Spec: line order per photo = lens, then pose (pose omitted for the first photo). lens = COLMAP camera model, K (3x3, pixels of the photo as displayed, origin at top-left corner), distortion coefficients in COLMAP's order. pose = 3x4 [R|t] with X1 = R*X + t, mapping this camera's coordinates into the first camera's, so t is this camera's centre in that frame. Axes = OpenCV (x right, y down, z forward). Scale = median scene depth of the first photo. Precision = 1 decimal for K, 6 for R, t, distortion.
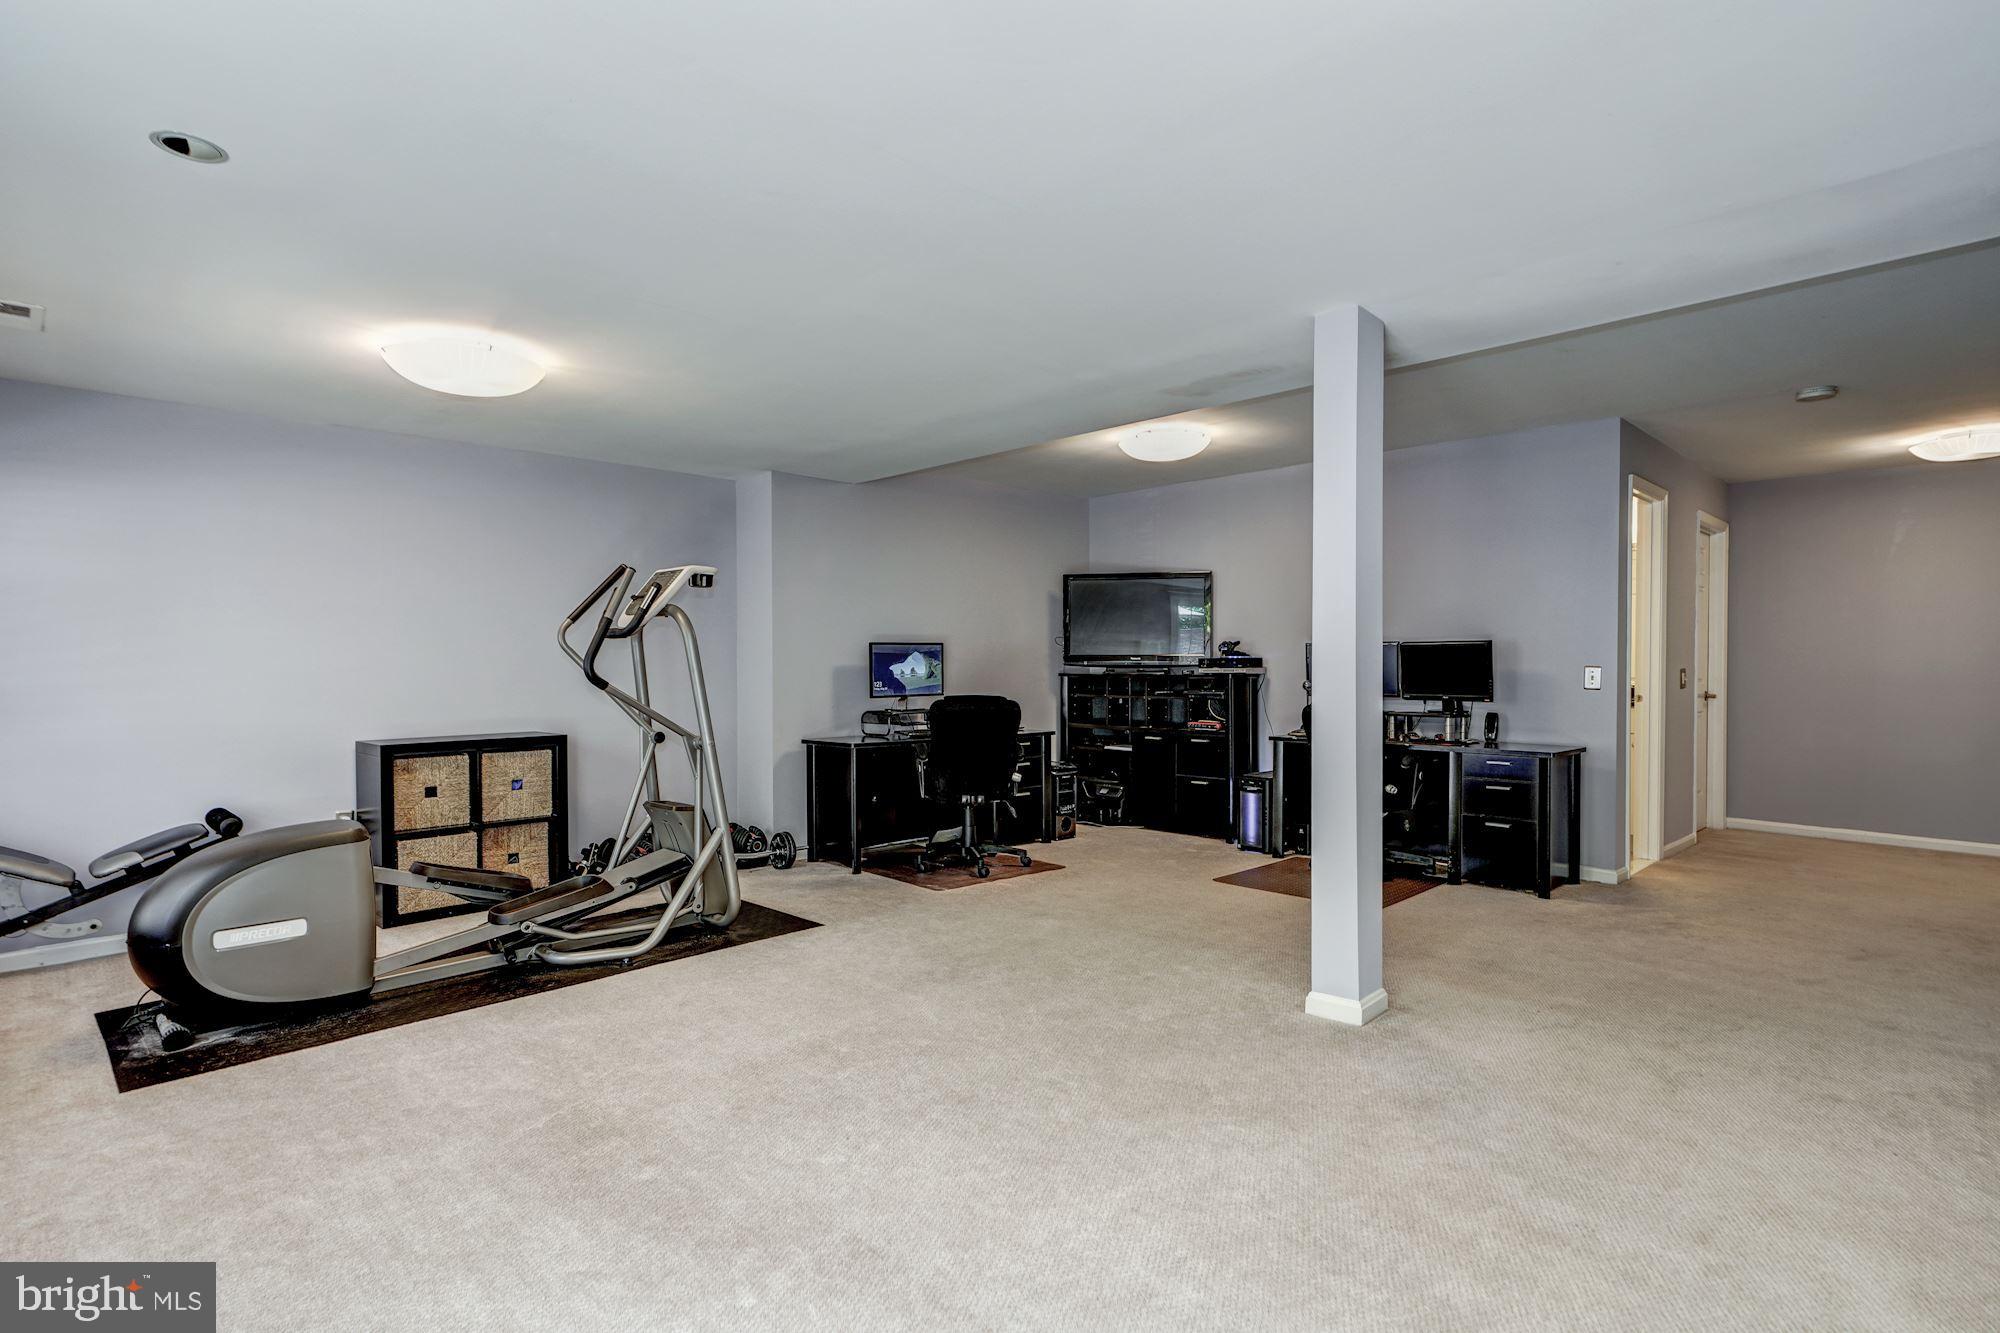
lens RADIAL K [[1019.4, 0, 999.7], [0, 1019.4, 667.2], [0, 0, 1]] dist [0.006051, 0.002419]
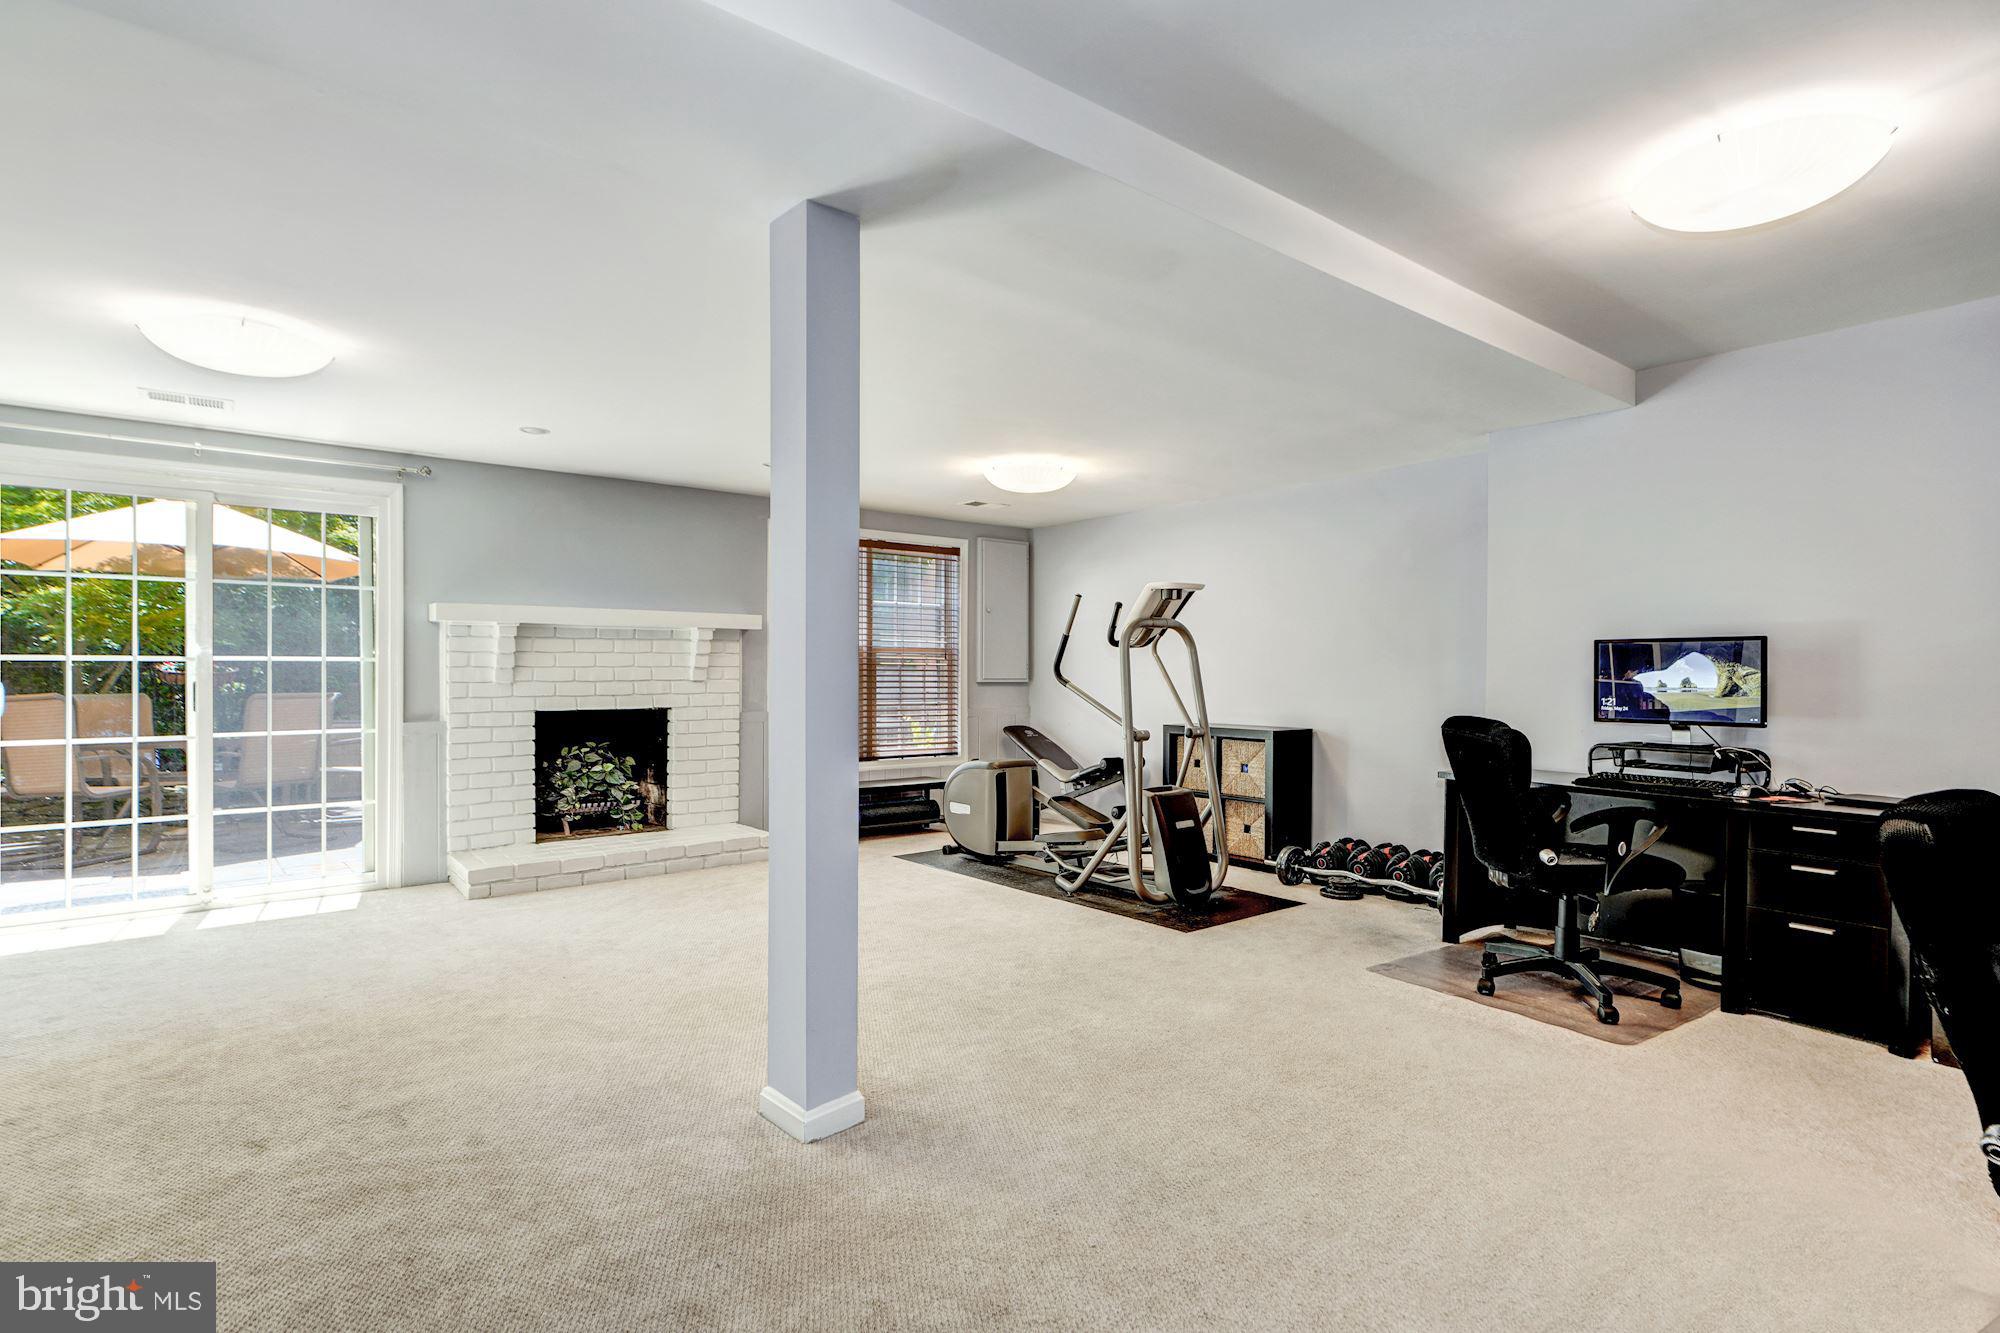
lens RADIAL K [[1019.4, 0, 1009.2], [0, 1019.4, 675.3], [0, 0, 1]] dist [0.006051, 0.002419]
pose [[-0.105443, 0.008369, -0.994390, 0.604121], [-0.010878, 0.999895, 0.009569, -0.002659], [0.994366, 0.011826, -0.105341, 0.677318]]
